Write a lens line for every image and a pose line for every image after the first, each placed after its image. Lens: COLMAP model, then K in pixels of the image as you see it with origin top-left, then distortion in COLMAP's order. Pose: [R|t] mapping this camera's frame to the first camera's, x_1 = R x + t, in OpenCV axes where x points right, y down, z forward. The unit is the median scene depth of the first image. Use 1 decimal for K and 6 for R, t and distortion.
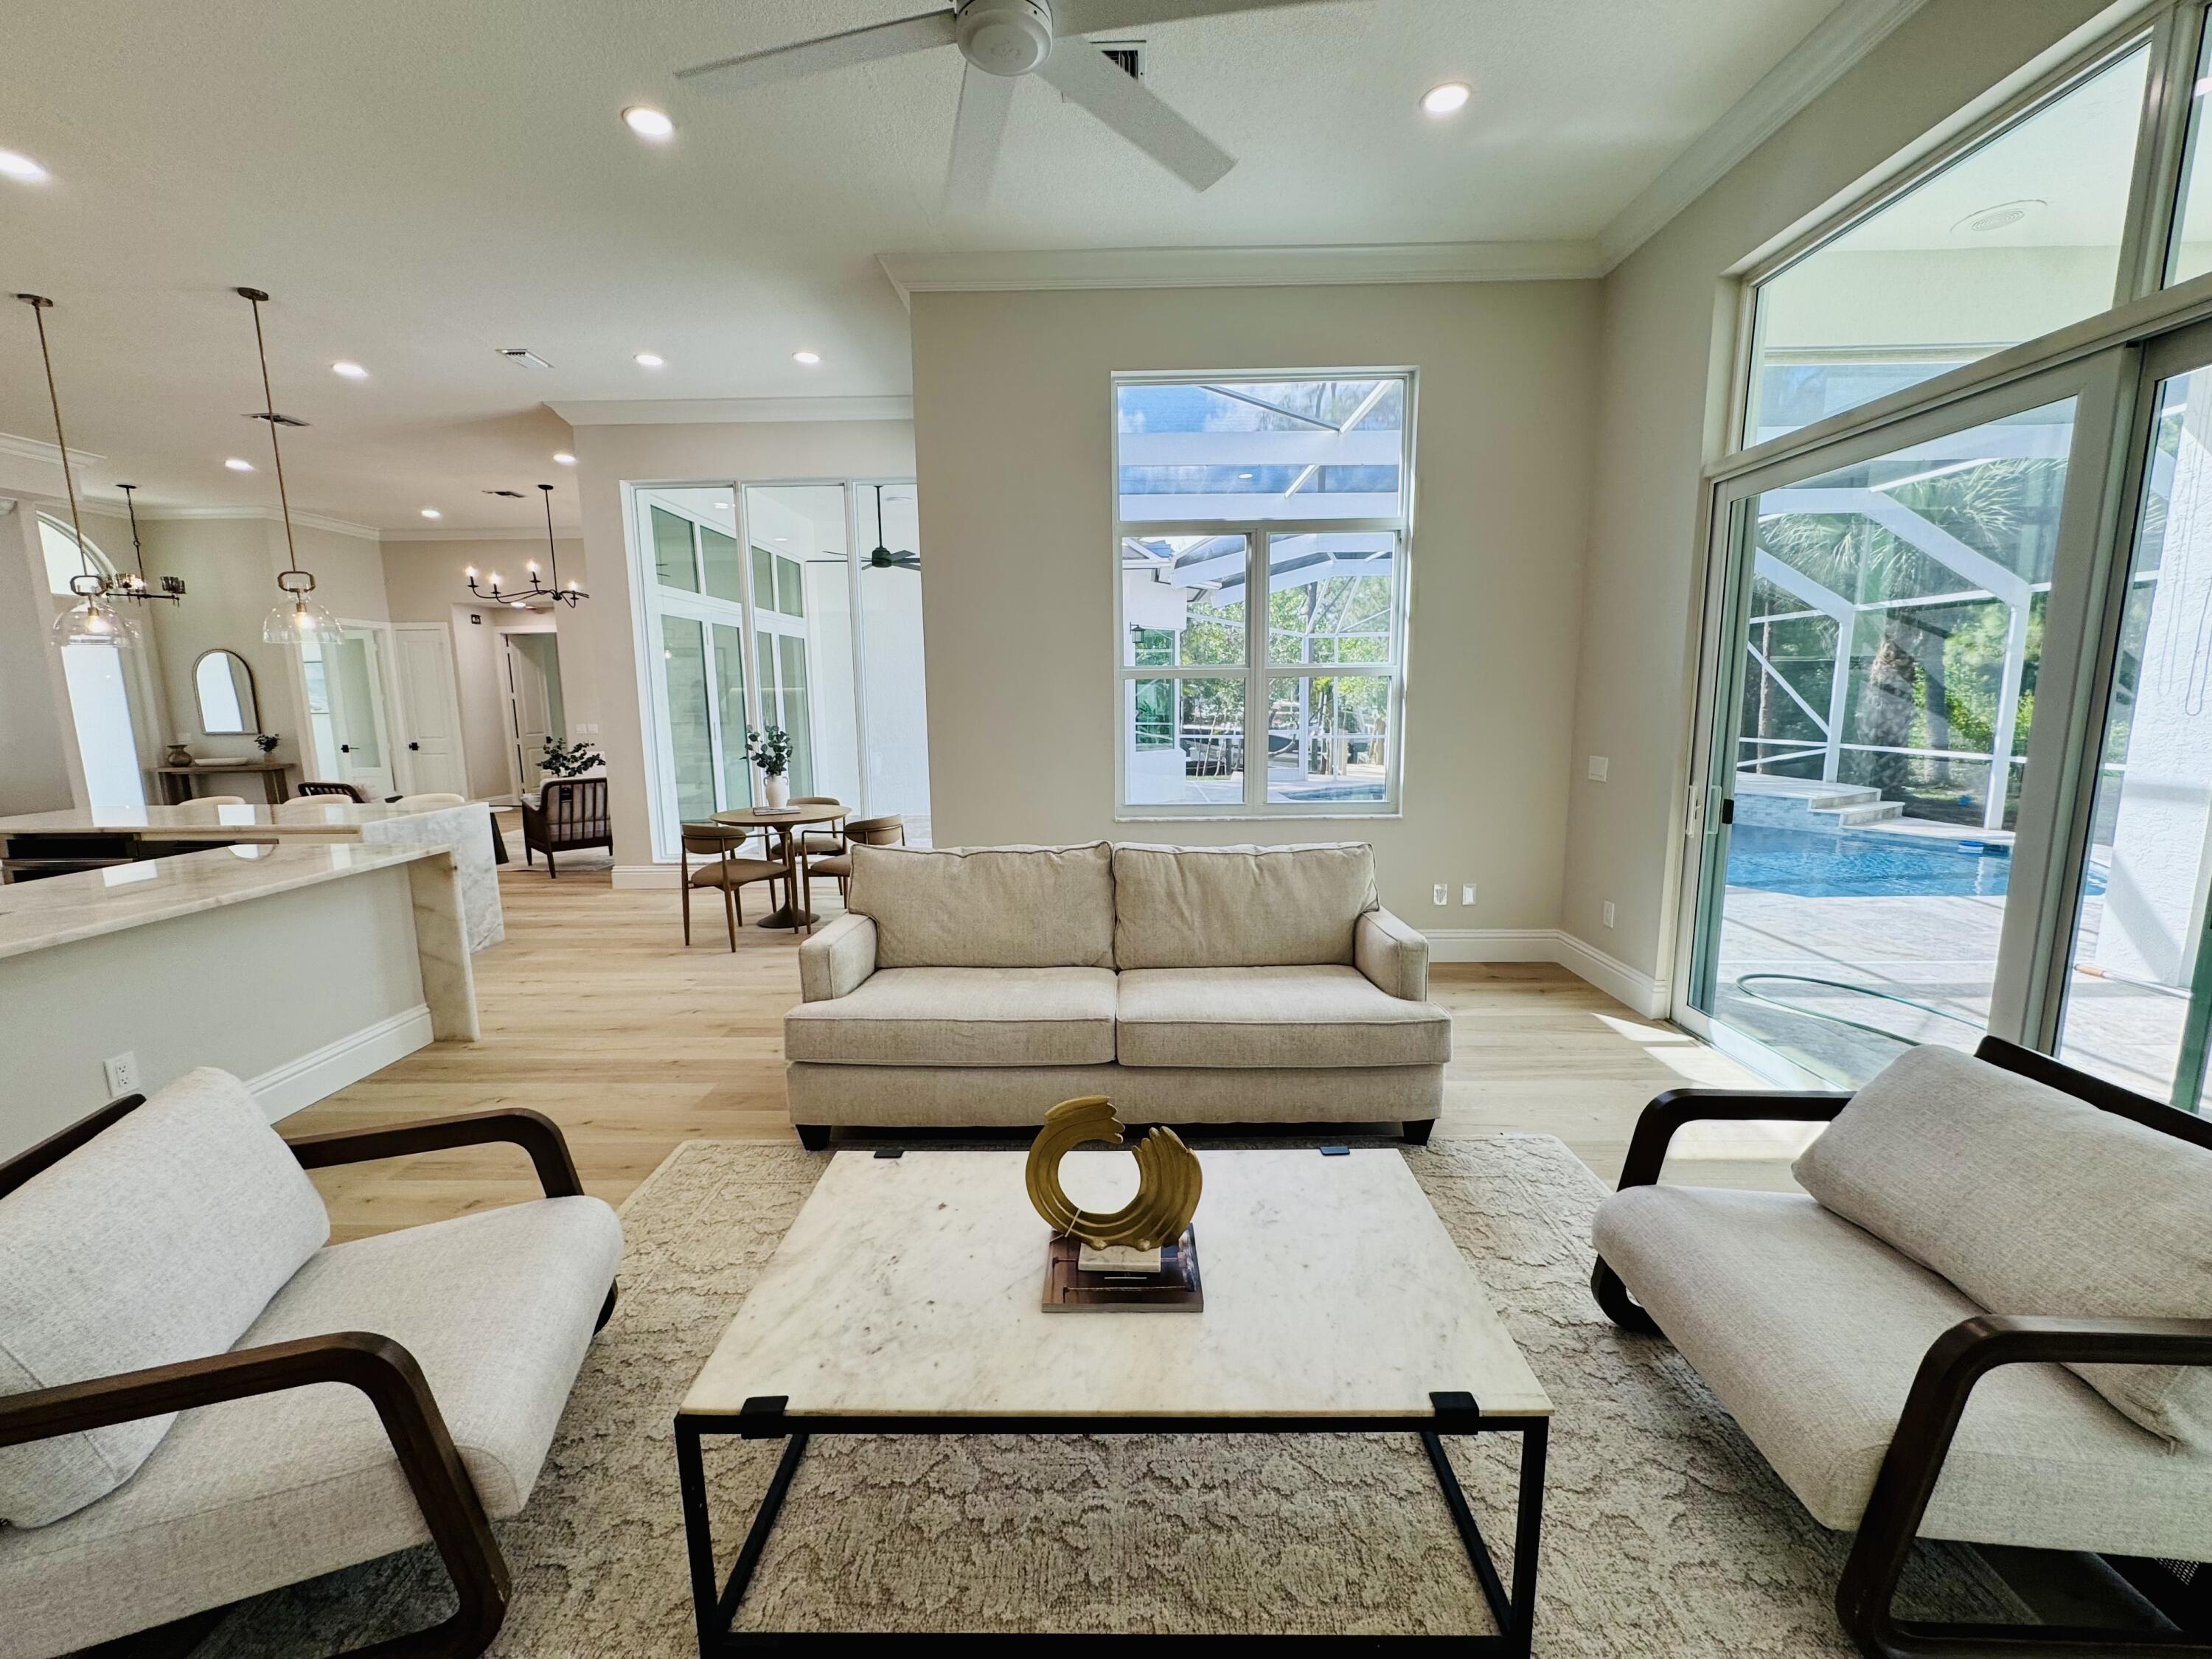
lens RADIAL K [[883.0, 0, 1097.2], [0, 883.0, 821.3], [0, 0, 1]] dist [-0.001424, -0.000285]
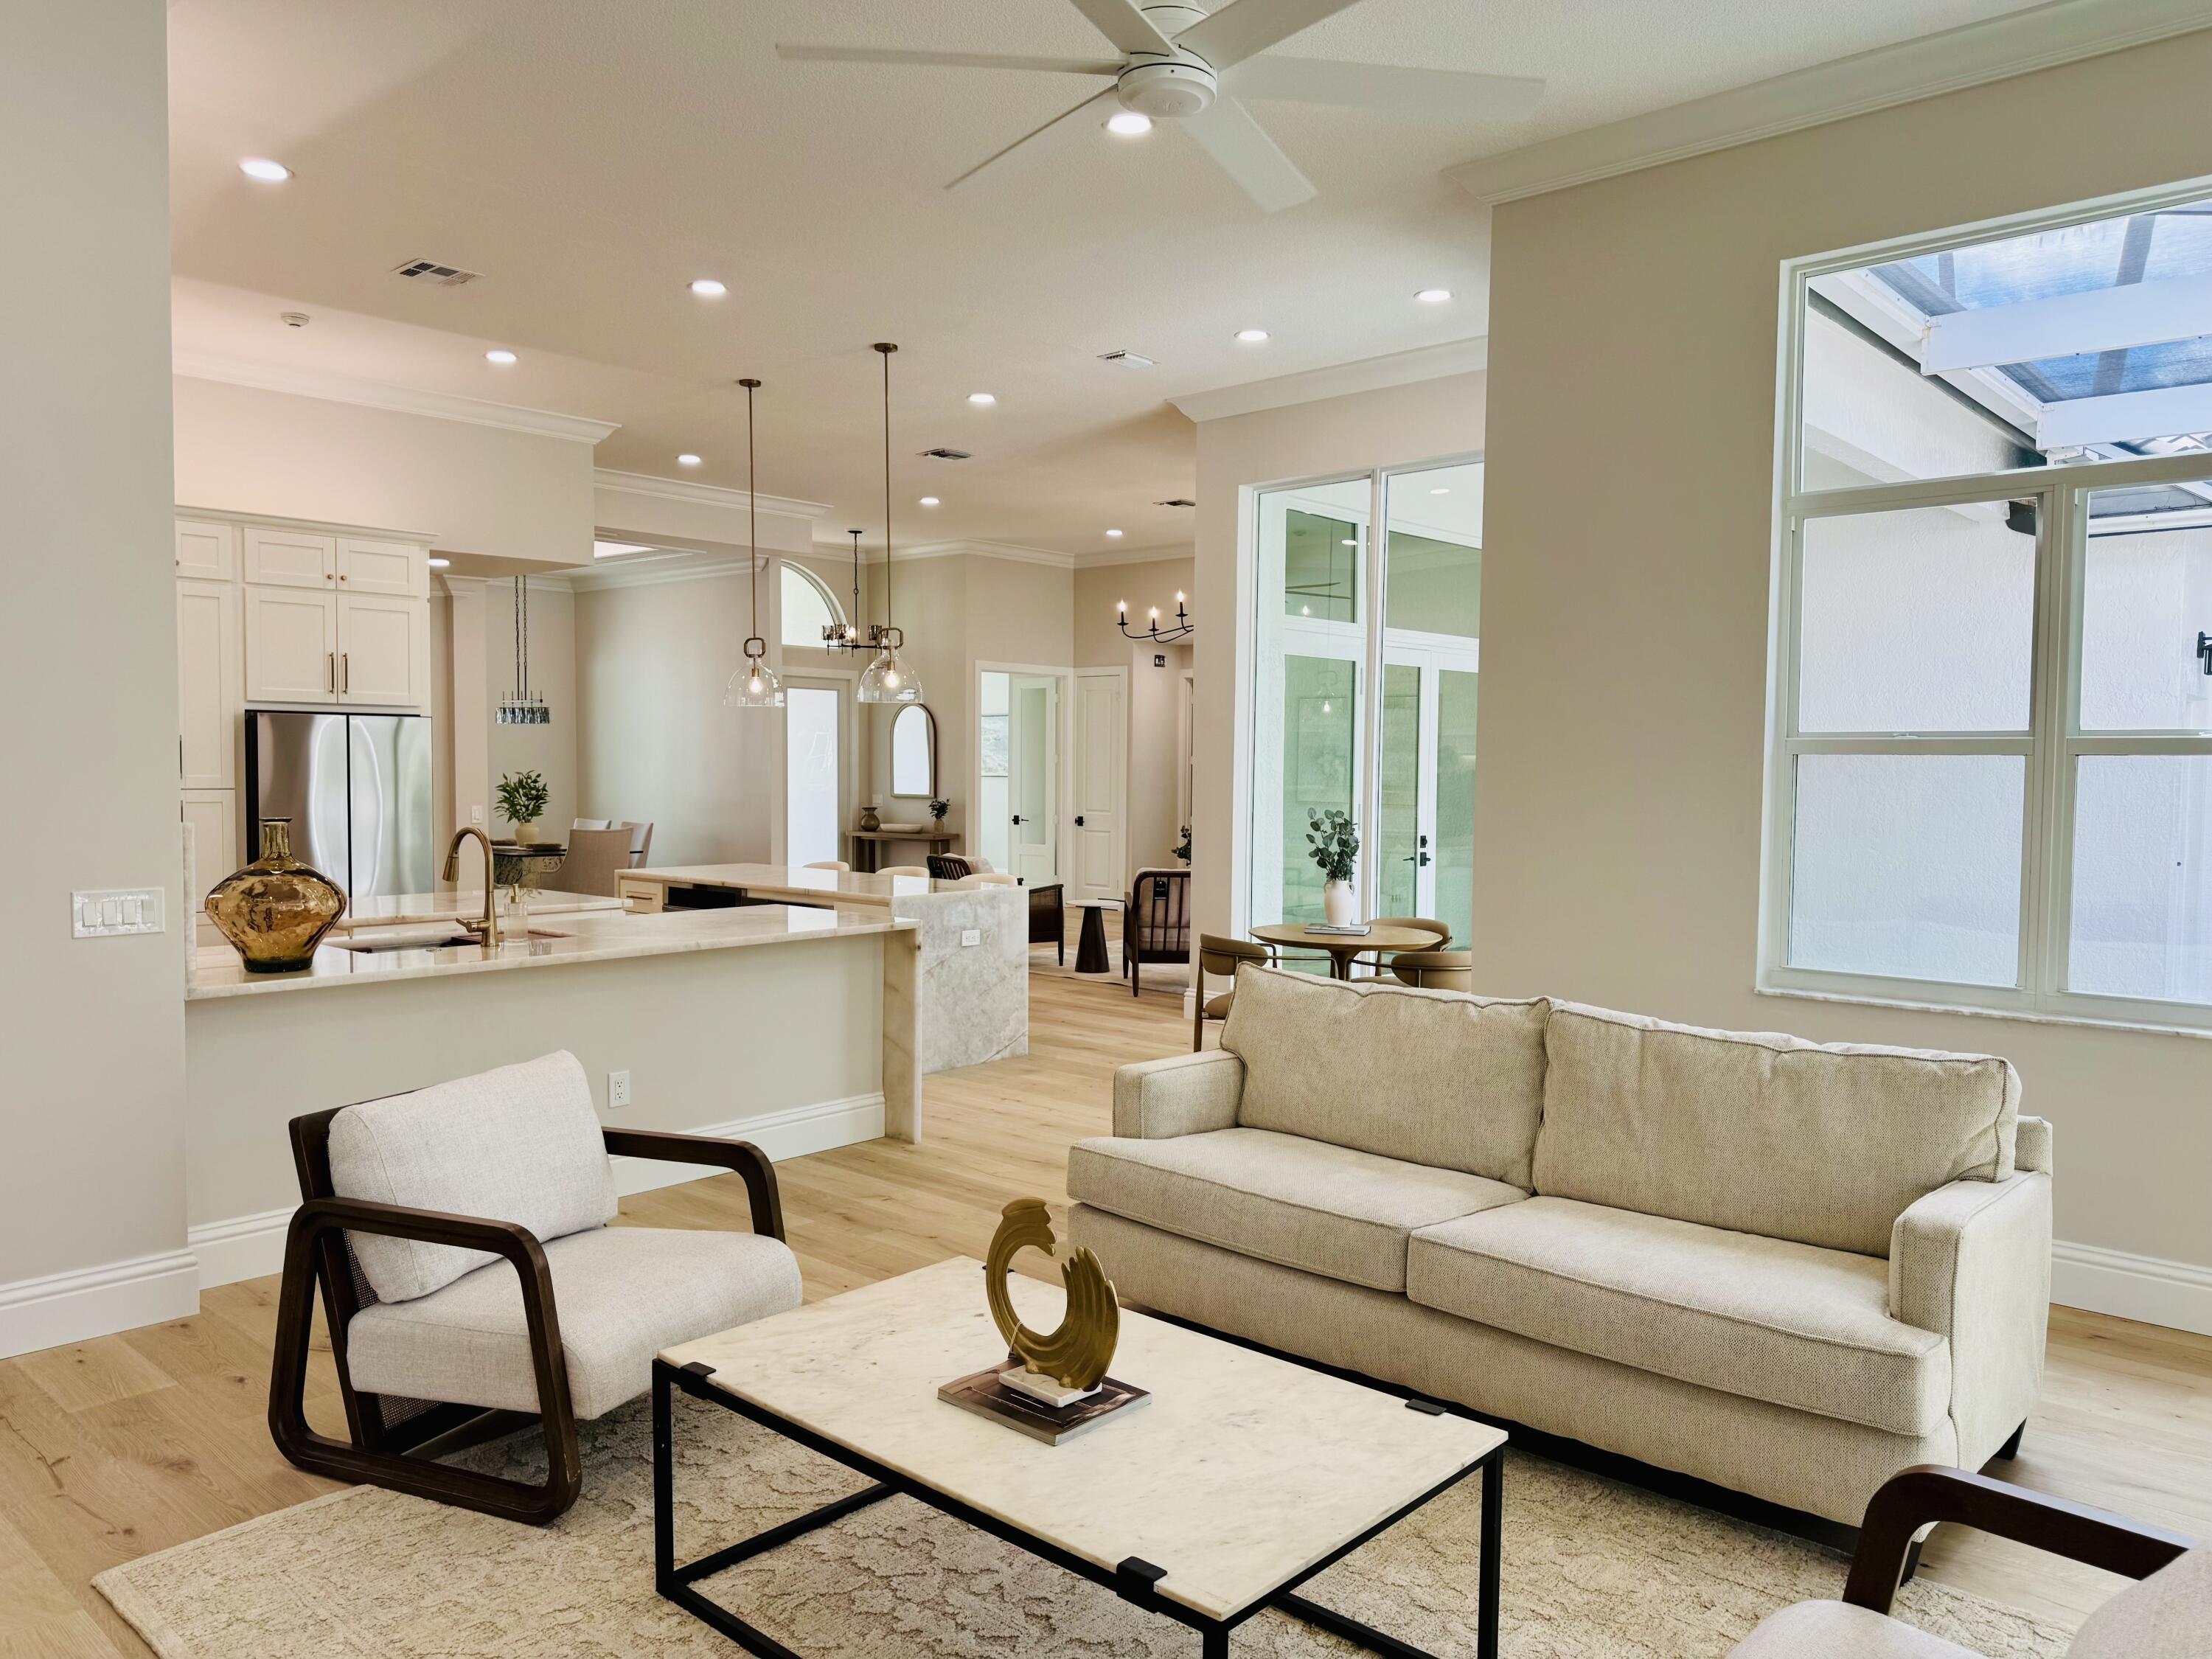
lens RADIAL K [[1561.4, 0, 1106.0], [0, 1561.4, 829.5], [0, 0, 1]] dist [0.157028, -0.333228]
pose [[0.752048, 0.048231, -0.657341, 0.472775], [-0.114283, 0.991755, -0.057981, 0.003668], [0.649125, 0.118728, 0.751359, -0.109703]]
